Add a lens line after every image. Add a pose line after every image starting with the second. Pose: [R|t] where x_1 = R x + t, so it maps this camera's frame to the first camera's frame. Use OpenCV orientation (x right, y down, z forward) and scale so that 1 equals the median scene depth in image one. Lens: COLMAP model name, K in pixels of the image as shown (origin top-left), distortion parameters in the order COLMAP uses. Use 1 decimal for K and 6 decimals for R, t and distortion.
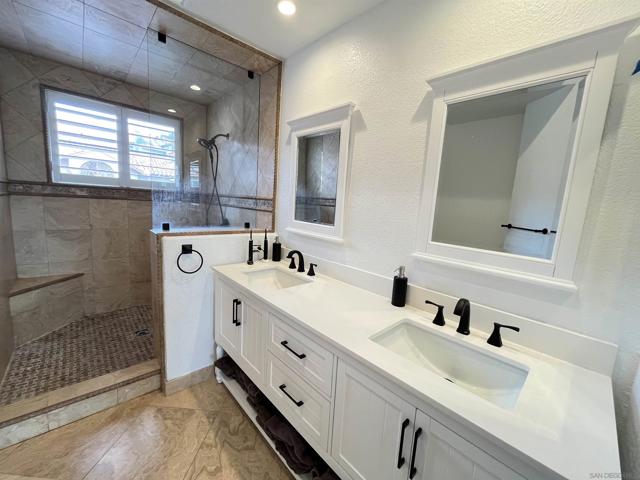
lens RADIAL K [[259.0, 0, 319.9], [0, 259.0, 238.9], [0, 0, 1]] dist [-0.004548, -0.000159]
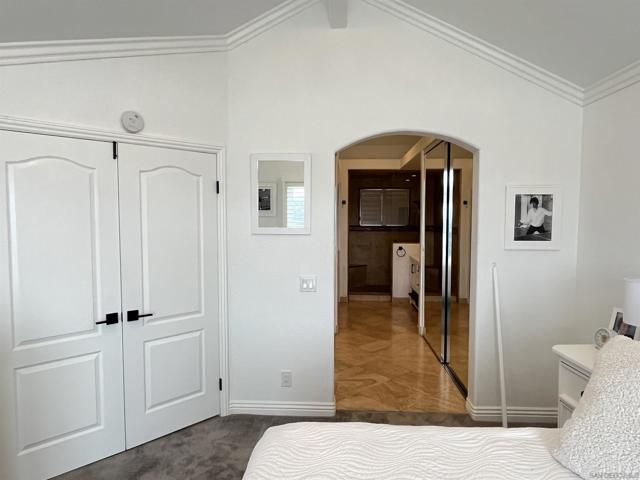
lens RADIAL K [[409.8, 0, 319.7], [0, 409.8, 239.2], [0, 0, 1]] dist [-0.007534, 0.000143]
pose [[0.694795, -0.025085, -0.718770, 1.391992], [-0.055783, 0.994501, -0.088629, 0.259044], [0.717041, 0.101674, 0.689576, -1.811848]]
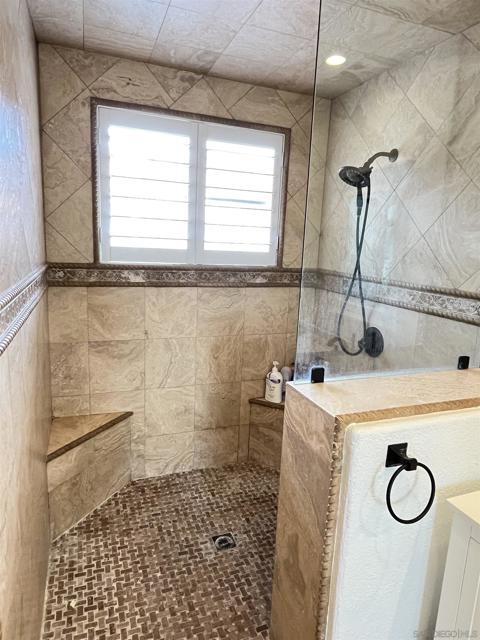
lens RADIAL K [[409.8, 0, 240.7], [0, 409.8, 317.6], [0, 0, 1]] dist [-0.007534, 0.000143]
pose [[0.926560, 0.046716, -0.373235, -0.352790], [-0.038764, 0.998834, 0.028787, -0.124689], [0.374145, -0.012205, 0.927290, 0.226159]]
